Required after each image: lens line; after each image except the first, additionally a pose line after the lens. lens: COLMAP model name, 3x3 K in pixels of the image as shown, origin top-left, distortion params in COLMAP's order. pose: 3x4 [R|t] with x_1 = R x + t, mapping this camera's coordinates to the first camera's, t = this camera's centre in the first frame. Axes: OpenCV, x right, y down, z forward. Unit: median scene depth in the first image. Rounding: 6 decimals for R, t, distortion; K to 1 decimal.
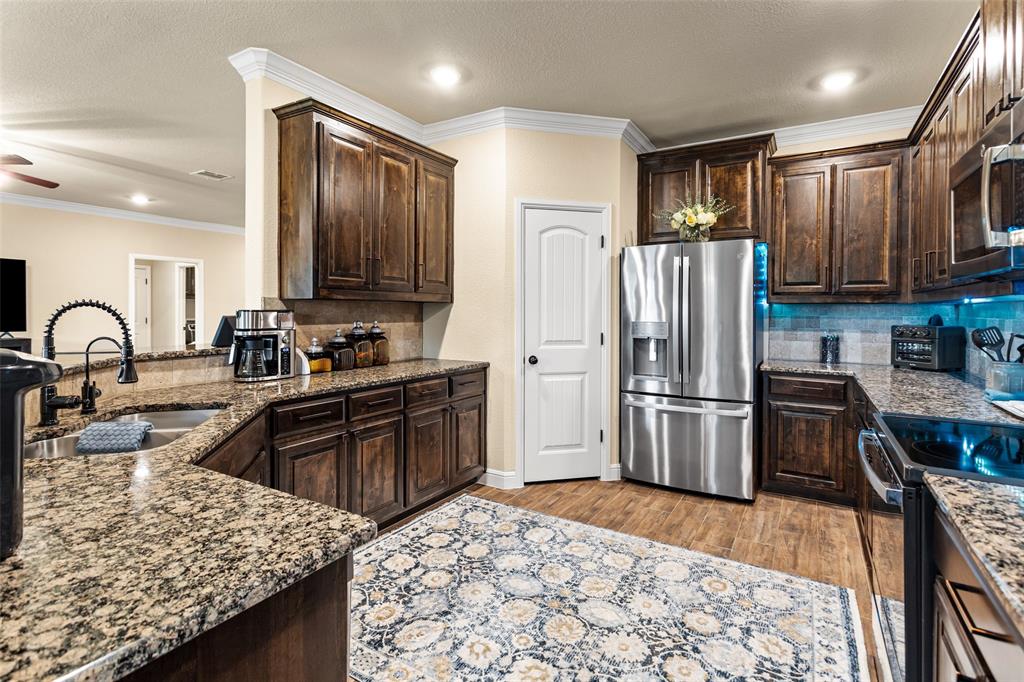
lens RADIAL K [[490.0, 0, 513.1], [0, 490.0, 308.7], [0, 0, 1]] dist [0.002335, 0.002063]
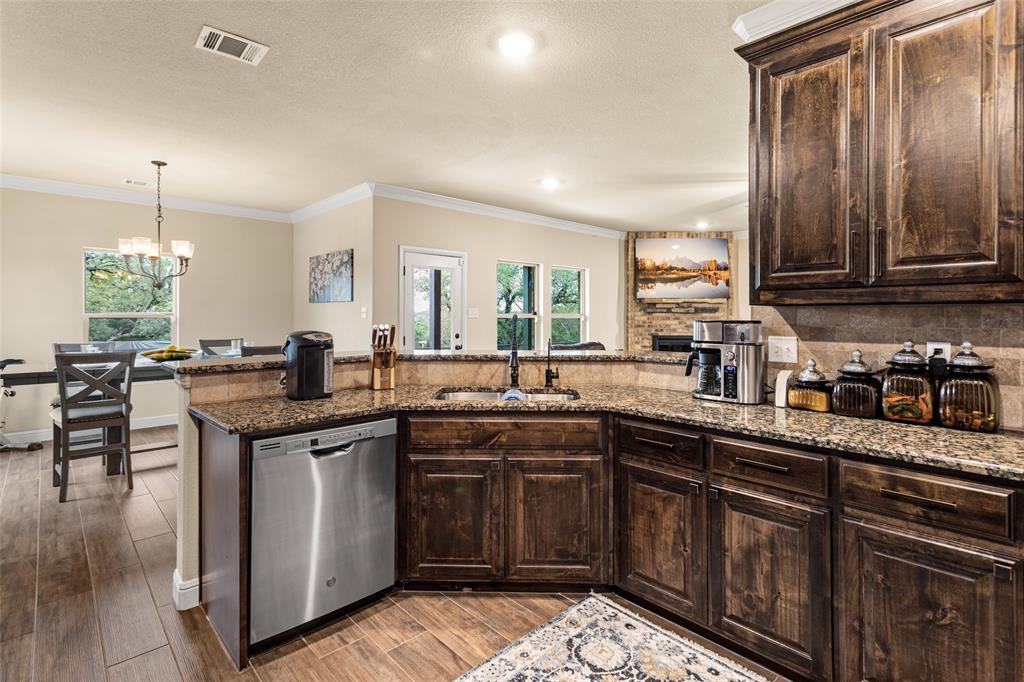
lens RADIAL K [[490.0, 0, 508.2], [0, 490.0, 312.9], [0, 0, 1]] dist [0.002335, 0.002063]
pose [[-0.269555, -0.014404, -0.962877, 0.320464], [0.000396, 0.999886, -0.015068, 0.001784], [0.962985, -0.004443, -0.269518, 0.629810]]
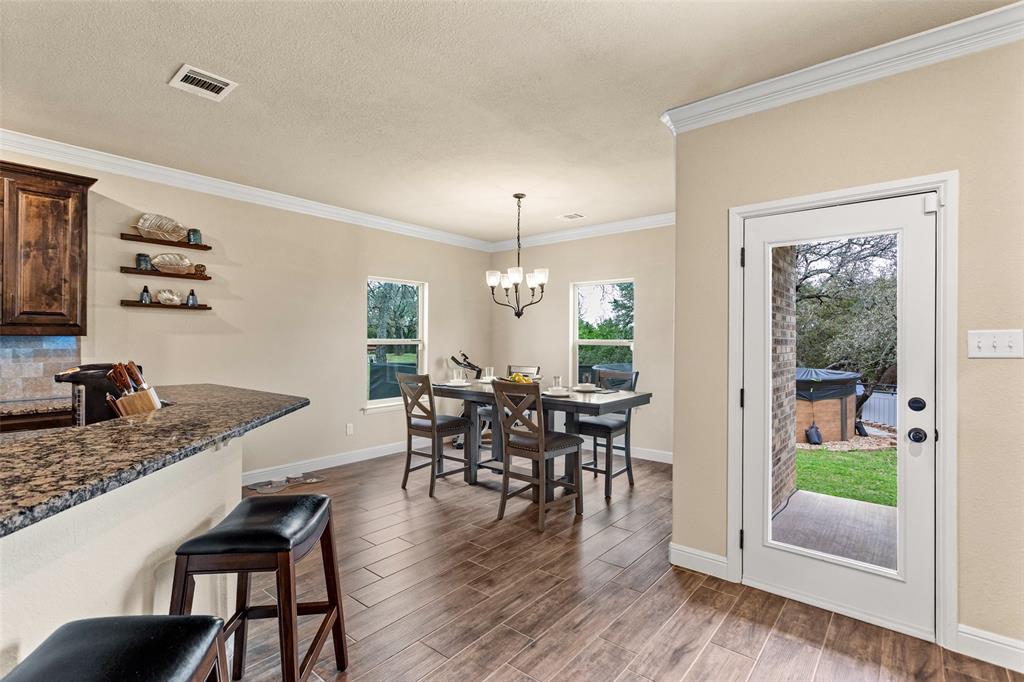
lens RADIAL K [[490.0, 0, 507.4], [0, 490.0, 337.7], [0, 0, 1]] dist [0.002335, 0.002063]
pose [[-0.988213, -0.012908, 0.152538, -0.841230], [-0.013928, 0.999887, -0.005619, -0.019276], [-0.152449, -0.007677, -0.988282, 0.712756]]
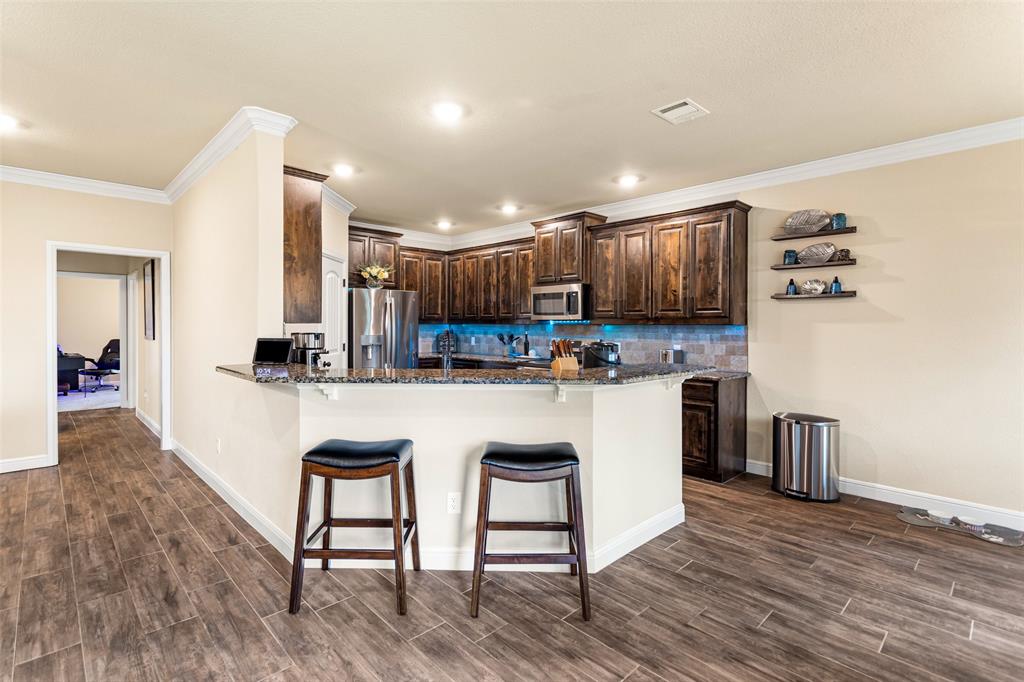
lens RADIAL K [[490.0, 0, 503.3], [0, 490.0, 328.1], [0, 0, 1]] dist [0.002335, 0.002063]
pose [[0.256757, -0.012635, 0.966393, -1.208351], [-0.006051, 0.999874, 0.014680, -0.023202], [-0.966457, -0.009616, 0.256648, 0.124741]]
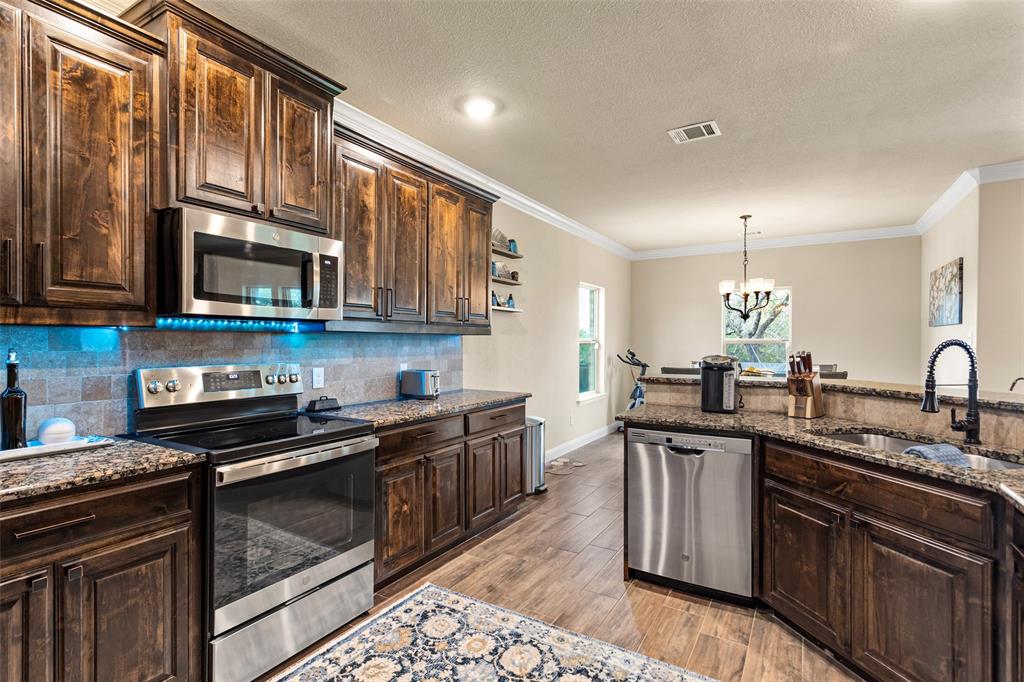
lens RADIAL K [[490.0, 0, 507.6], [0, 490.0, 339.1], [0, 0, 1]] dist [0.002335, 0.002063]
pose [[-0.999940, -0.009644, 0.005137, 0.083591], [-0.009682, 0.999925, -0.007560, -0.000085], [-0.005063, -0.007610, -0.999958, 0.975608]]
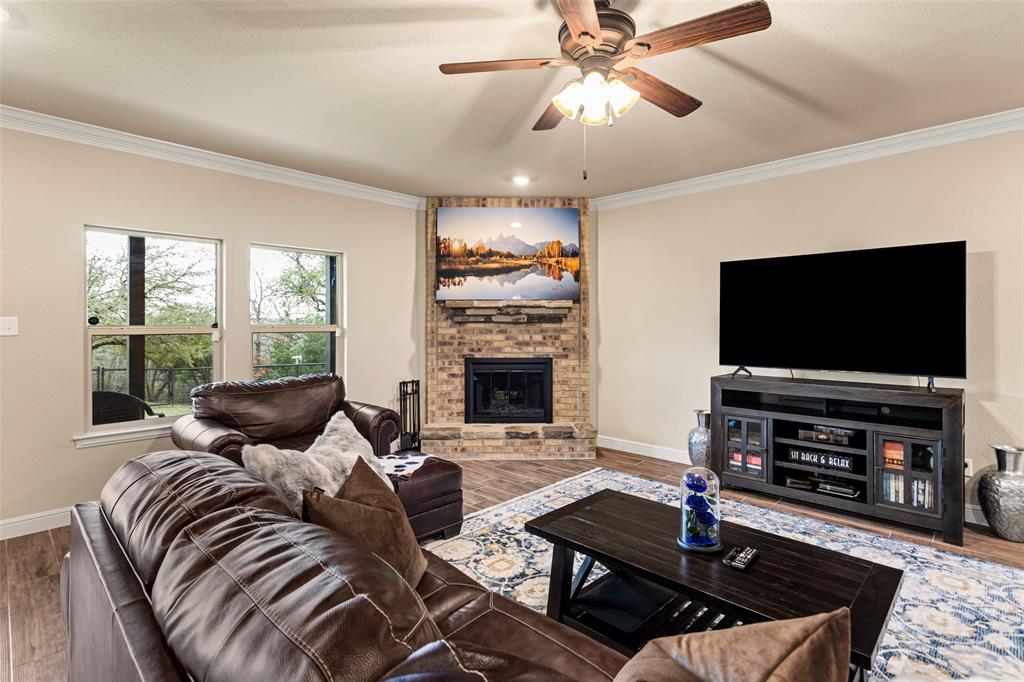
lens RADIAL K [[490.0, 0, 510.9], [0, 490.0, 322.4], [0, 0, 1]] dist [0.002335, 0.002063]
pose [[-0.214352, -0.011306, -0.976691, -0.668422], [0.005176, 0.999906, -0.012710, -0.014944], [0.976743, -0.007780, -0.214273, 1.119196]]
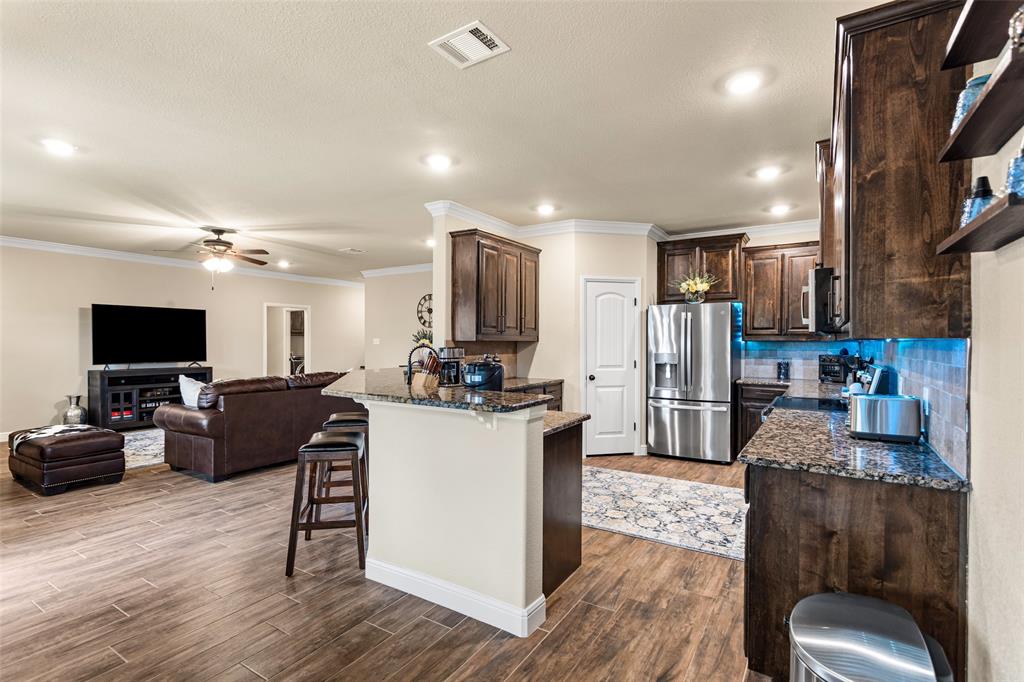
lens RADIAL K [[490.0, 0, 508.6], [0, 490.0, 345.3], [0, 0, 1]] dist [0.002335, 0.002063]
pose [[0.999714, -0.004068, -0.023553, -0.195926], [0.004322, 0.999933, 0.010747, -0.018226], [0.023508, -0.010846, 0.999665, -0.603584]]
